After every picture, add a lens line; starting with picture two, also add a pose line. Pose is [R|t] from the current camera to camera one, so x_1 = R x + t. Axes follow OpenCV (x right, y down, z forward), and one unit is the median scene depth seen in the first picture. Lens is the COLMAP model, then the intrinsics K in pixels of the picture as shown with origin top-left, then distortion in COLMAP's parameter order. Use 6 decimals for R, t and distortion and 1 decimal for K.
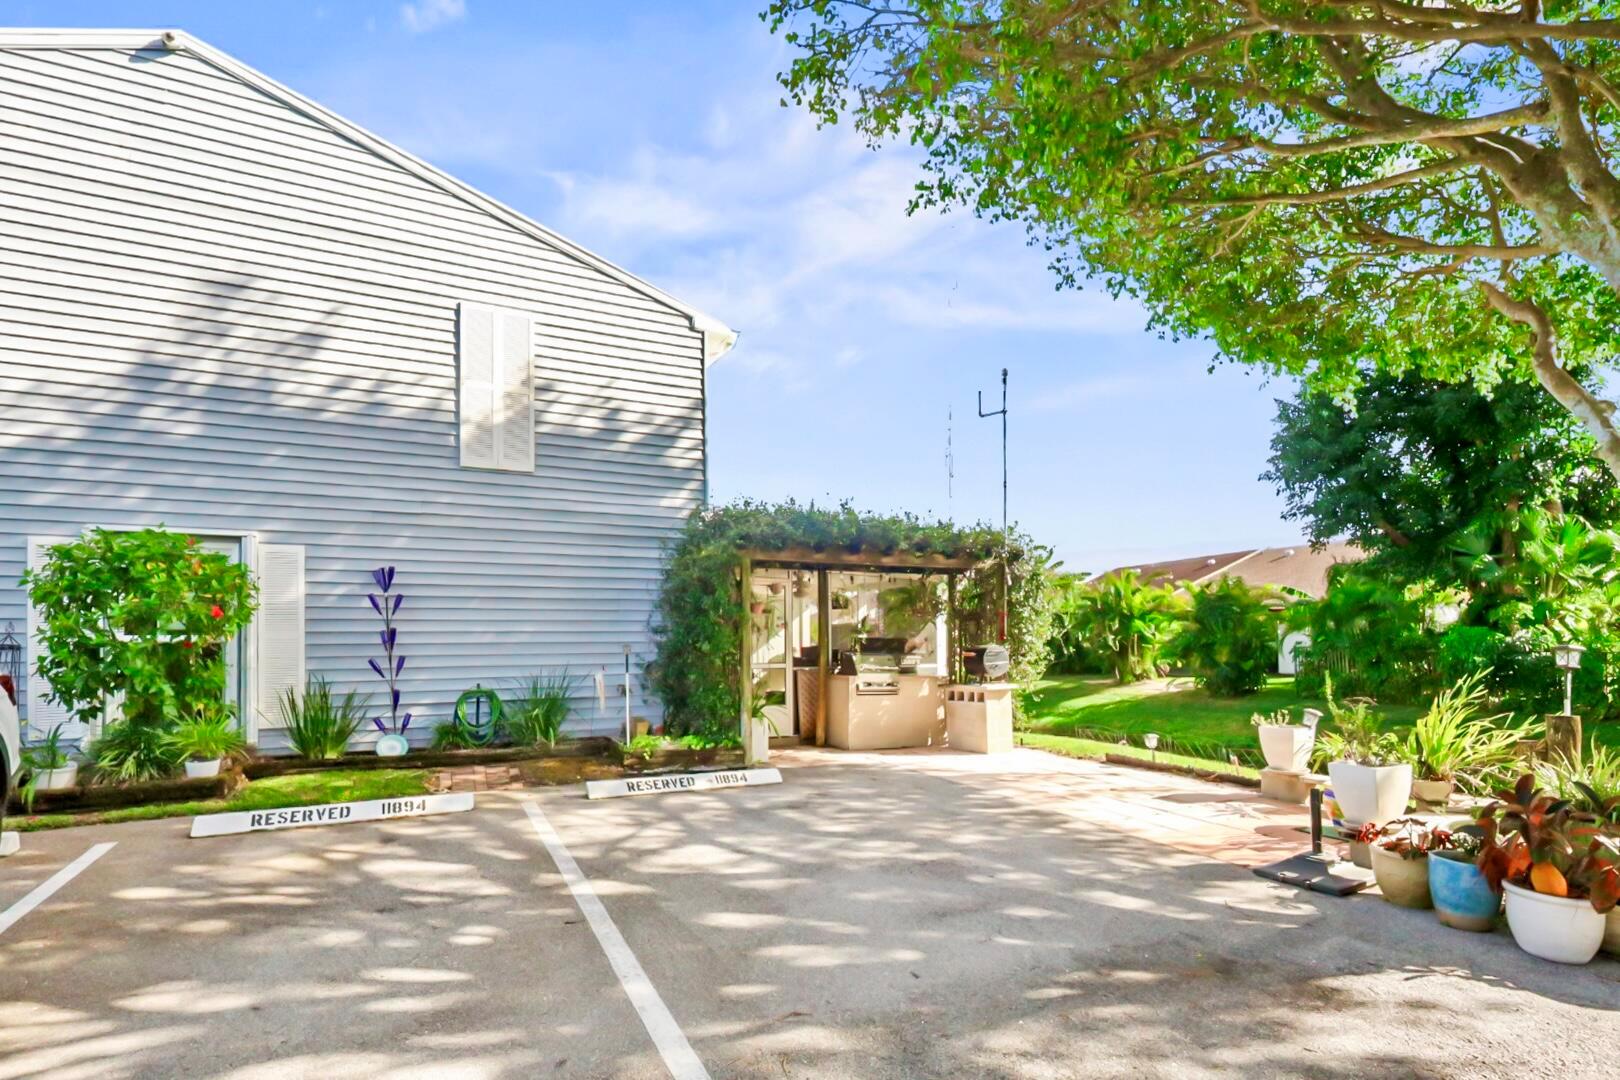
lens RADIAL K [[781.3, 0, 814.7], [0, 781.3, 636.1], [0, 0, 1]] dist [-0.011158, -0.000102]
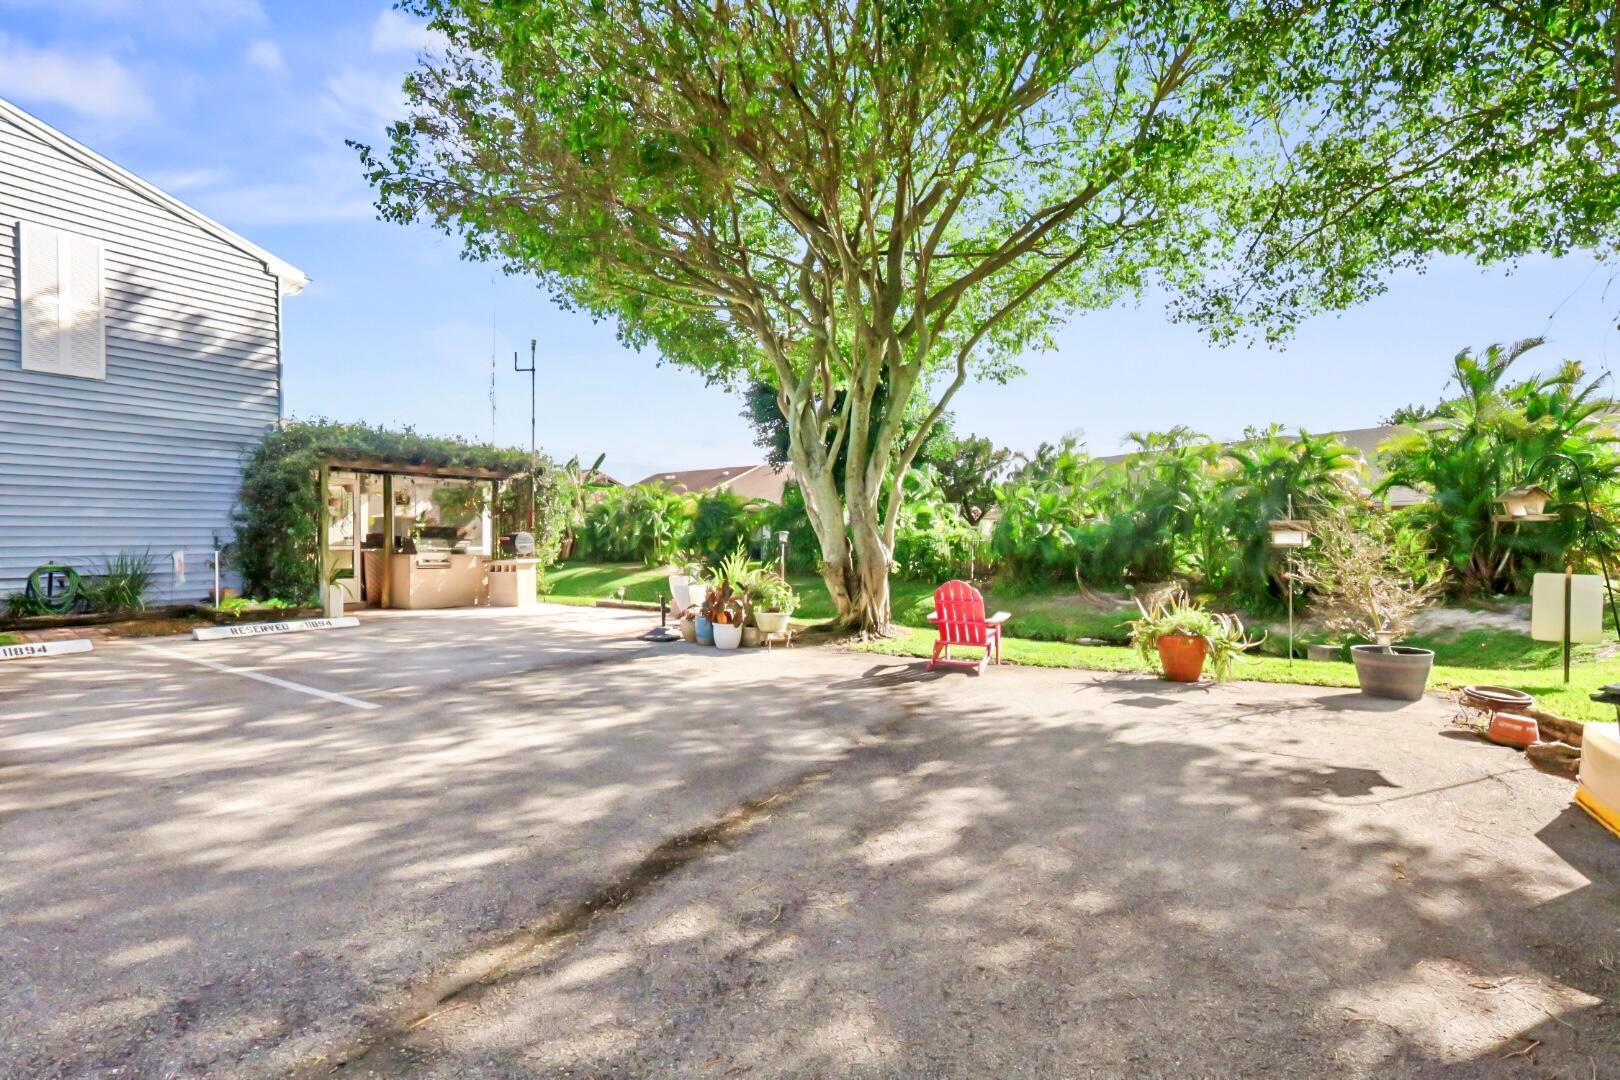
lens RADIAL K [[755.1, 0, 810.0], [0, 755.1, 540.0], [0, 0, 1]] dist [0.000775, 0.000973]
pose [[0.854547, 0.002486, 0.519369, -0.043539], [-0.007574, 0.999942, 0.007676, 0.010545], [-0.519319, -0.010494, 0.854516, -0.466780]]
